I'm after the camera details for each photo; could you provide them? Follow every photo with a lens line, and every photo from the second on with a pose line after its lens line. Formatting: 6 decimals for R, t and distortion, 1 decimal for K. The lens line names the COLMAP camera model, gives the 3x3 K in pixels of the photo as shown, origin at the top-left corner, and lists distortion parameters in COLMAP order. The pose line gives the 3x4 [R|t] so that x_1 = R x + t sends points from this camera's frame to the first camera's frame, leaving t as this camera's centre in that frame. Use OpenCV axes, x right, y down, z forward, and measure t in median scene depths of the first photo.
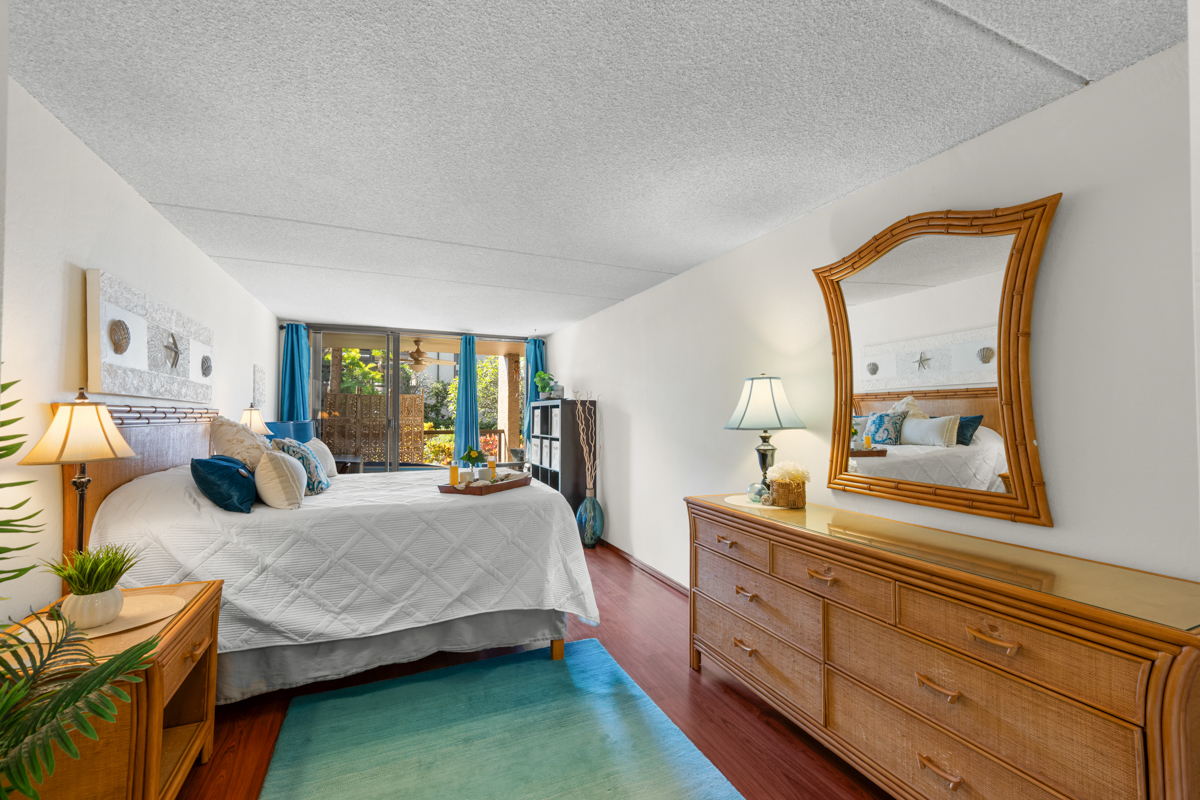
lens RADIAL K [[481.5, 0, 601.4], [0, 481.5, 398.6], [0, 0, 1]] dist [-0.001674, 0.000382]
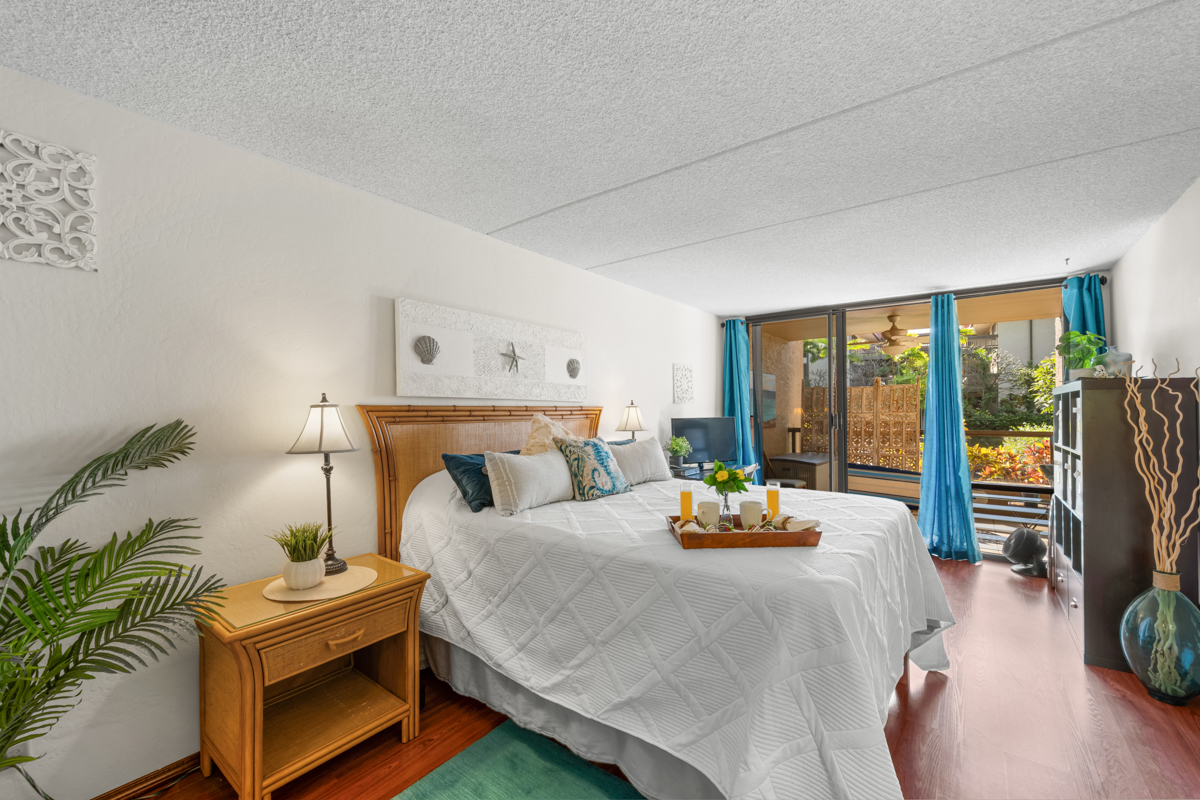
lens RADIAL K [[481.5, 0, 598.9], [0, 481.5, 409.4], [0, 0, 1]] dist [-0.001674, 0.000382]
pose [[0.492259, -0.004128, -0.870439, 0.239563], [0.034004, 0.999317, 0.014491, 0.017886], [0.869784, -0.036732, 0.492063, 0.674327]]
